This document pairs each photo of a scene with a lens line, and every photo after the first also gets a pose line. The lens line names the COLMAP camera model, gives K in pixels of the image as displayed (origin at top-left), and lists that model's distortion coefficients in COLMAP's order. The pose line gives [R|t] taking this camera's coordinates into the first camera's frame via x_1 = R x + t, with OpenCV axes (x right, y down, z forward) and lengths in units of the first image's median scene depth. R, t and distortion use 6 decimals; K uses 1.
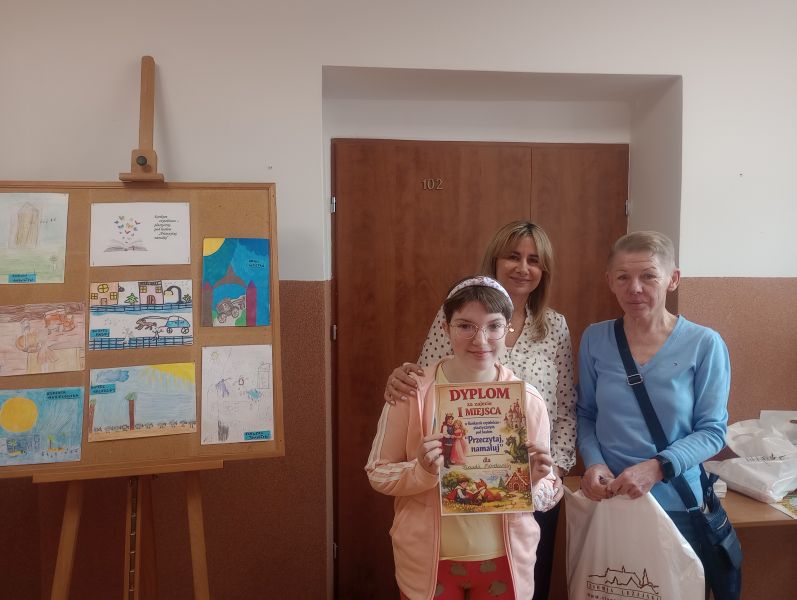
lens RADIAL K [[664.8, 0, 397.6], [0, 664.8, 298.8], [0, 0, 1]] dist [0.066125, -0.073213]
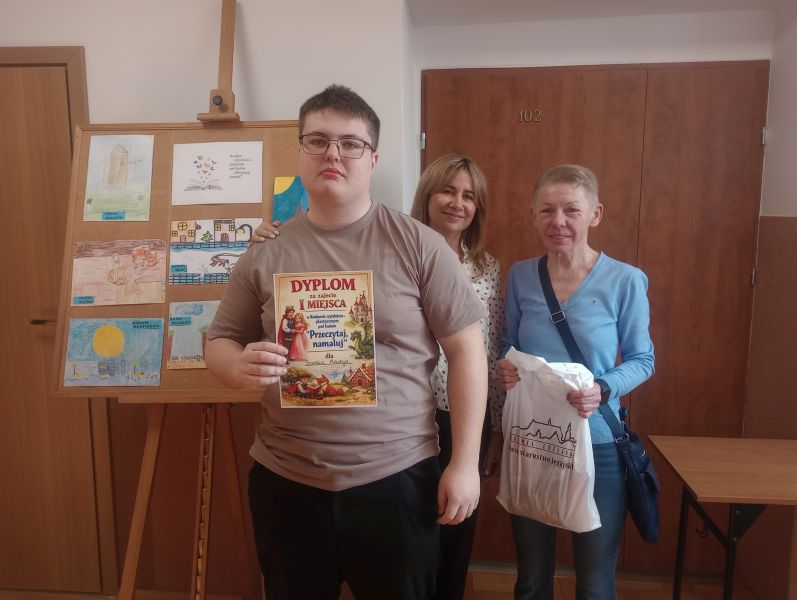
lens RADIAL K [[671.4, 0, 399.1], [0, 671.4, 300.1], [0, 0, 1]] dist [0.063640, -0.093380]
pose [[0.972412, 0.030854, -0.231219, 0.138785], [-0.011237, 0.996259, 0.085680, 0.005606], [0.232998, -0.080718, 0.969122, 0.045844]]
